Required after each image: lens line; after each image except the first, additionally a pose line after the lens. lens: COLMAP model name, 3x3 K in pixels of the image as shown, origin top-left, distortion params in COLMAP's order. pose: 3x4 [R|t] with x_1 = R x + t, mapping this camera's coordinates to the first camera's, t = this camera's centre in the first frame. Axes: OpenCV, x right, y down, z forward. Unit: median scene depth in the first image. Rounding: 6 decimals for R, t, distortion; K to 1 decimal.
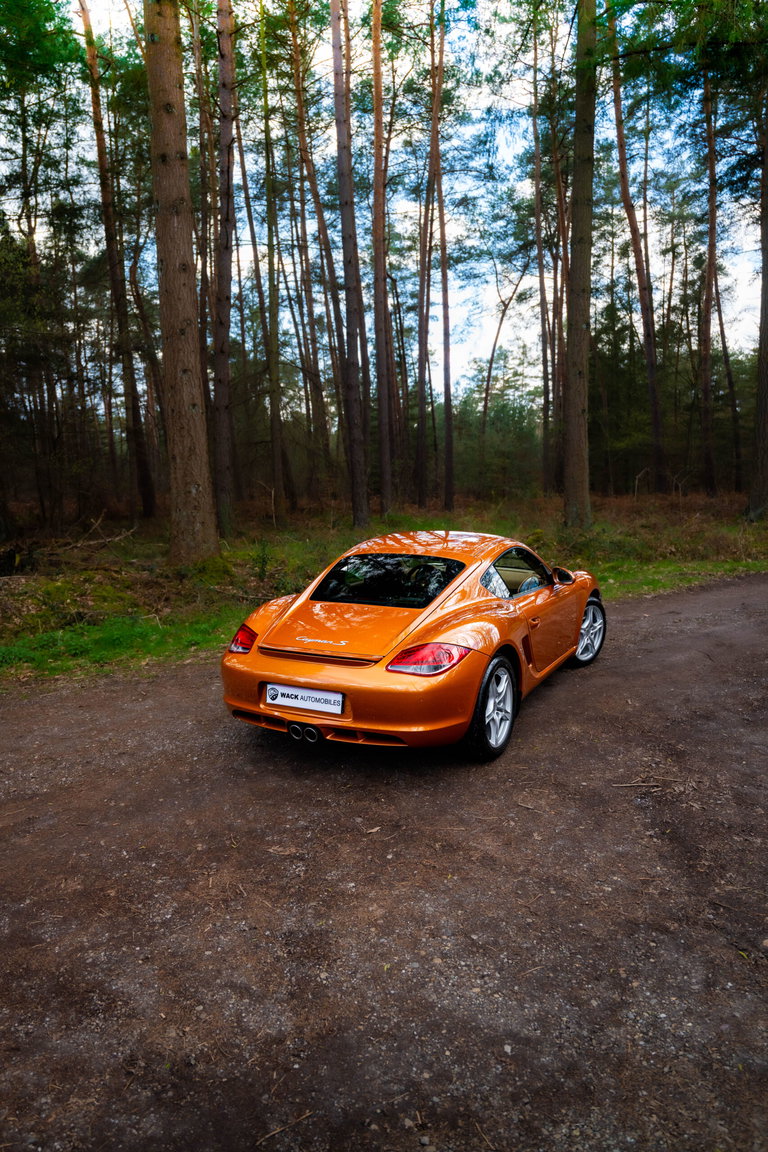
lens RADIAL K [[751.9, 0, 389.0], [0, 751.9, 572.9], [0, 0, 1]] dist [-0.004042, -0.007746]
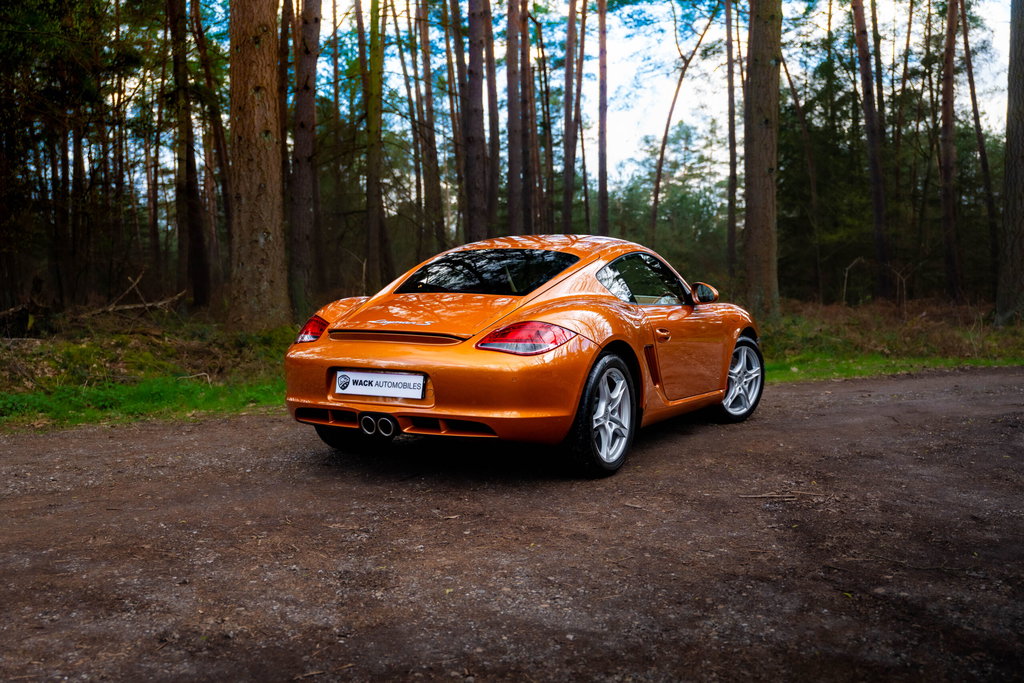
lens RADIAL K [[1027.1, 0, 509.6], [0, 1027.1, 341.3], [0, 0, 1]] dist [0.013981, 0.000000]
pose [[0.999459, 0.029349, -0.014838, 0.019176], [-0.030418, 0.996496, -0.077918, 0.077551], [0.012499, 0.078327, 0.996849, -0.062246]]
